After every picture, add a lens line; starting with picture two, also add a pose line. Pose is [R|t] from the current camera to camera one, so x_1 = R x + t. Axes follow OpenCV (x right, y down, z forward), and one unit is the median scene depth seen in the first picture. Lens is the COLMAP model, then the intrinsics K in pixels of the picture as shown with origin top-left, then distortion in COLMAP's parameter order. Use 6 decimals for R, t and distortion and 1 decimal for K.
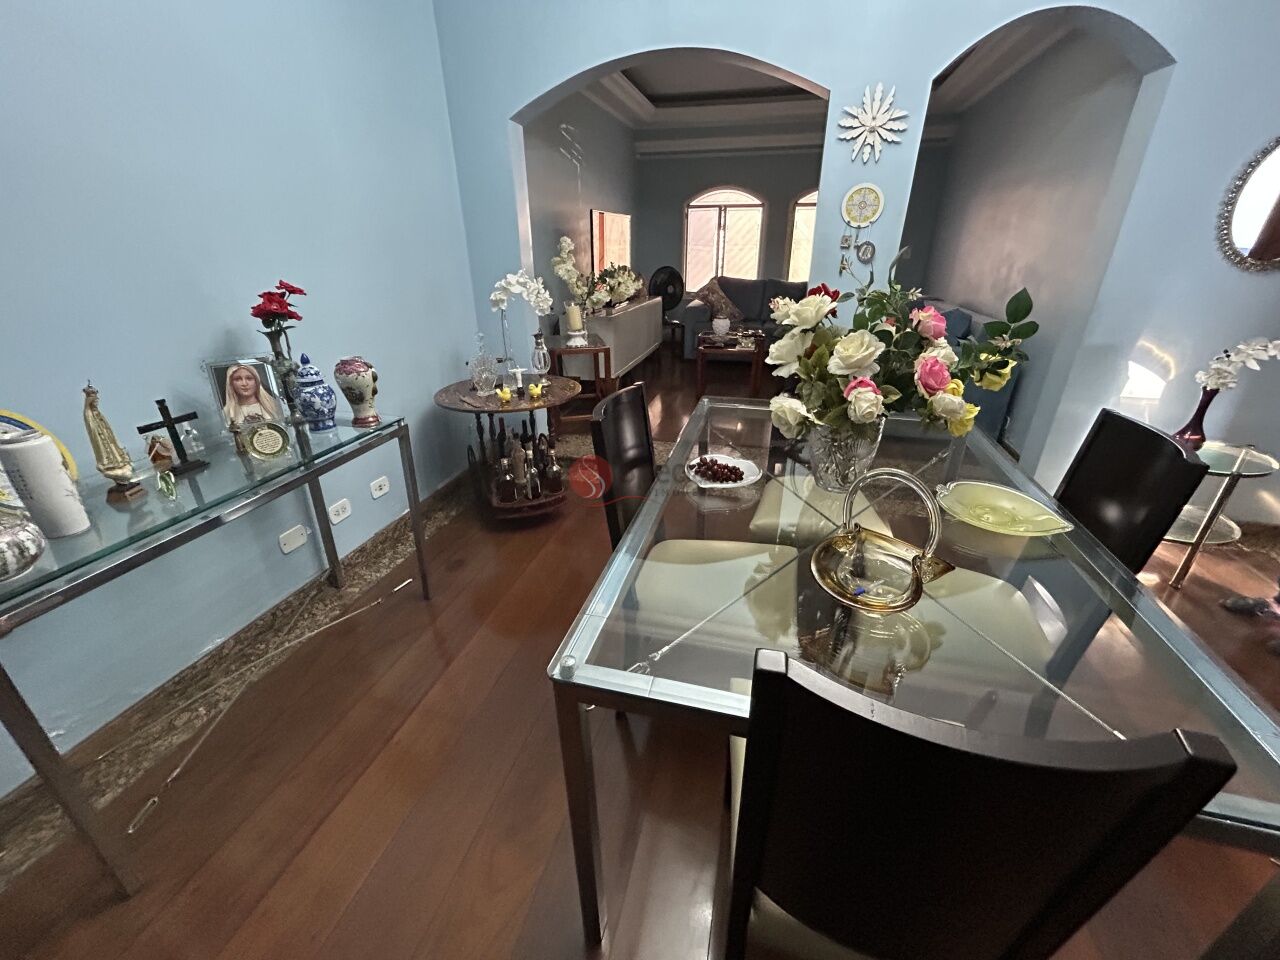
lens RADIAL K [[512.1, 0, 643.7], [0, 512.1, 478.7], [0, 0, 1]] dist [-0.003665, 0.000412]
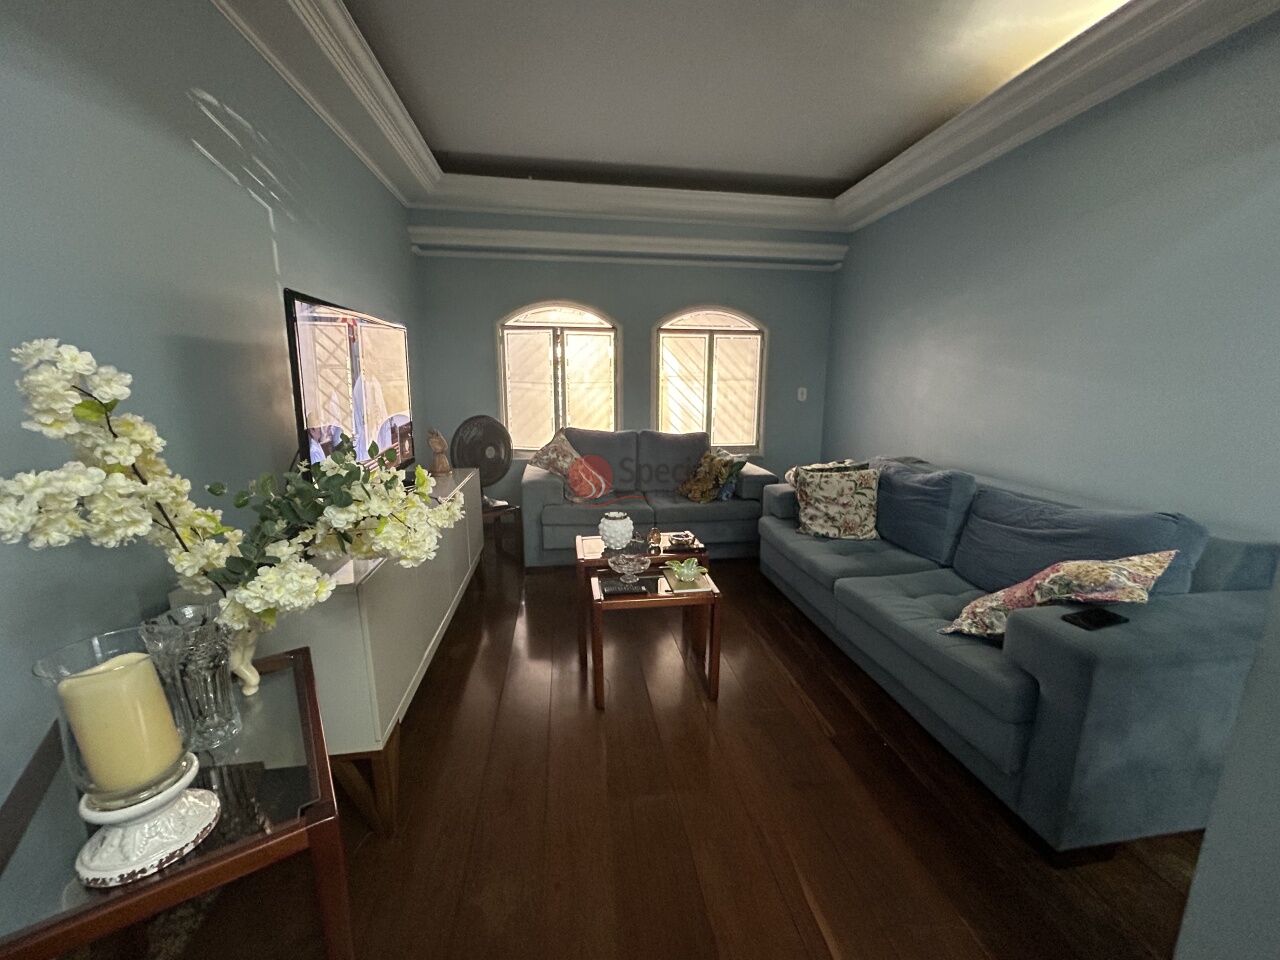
lens RADIAL K [[512.1, 0, 640.9], [0, 512.1, 476.3], [0, 0, 1]] dist [-0.003665, 0.000412]
pose [[0.922254, -0.060608, 0.381805, -0.012206], [0.151706, 0.965150, -0.213238, -0.189274], [-0.355575, 0.254582, 0.899308, 0.414549]]
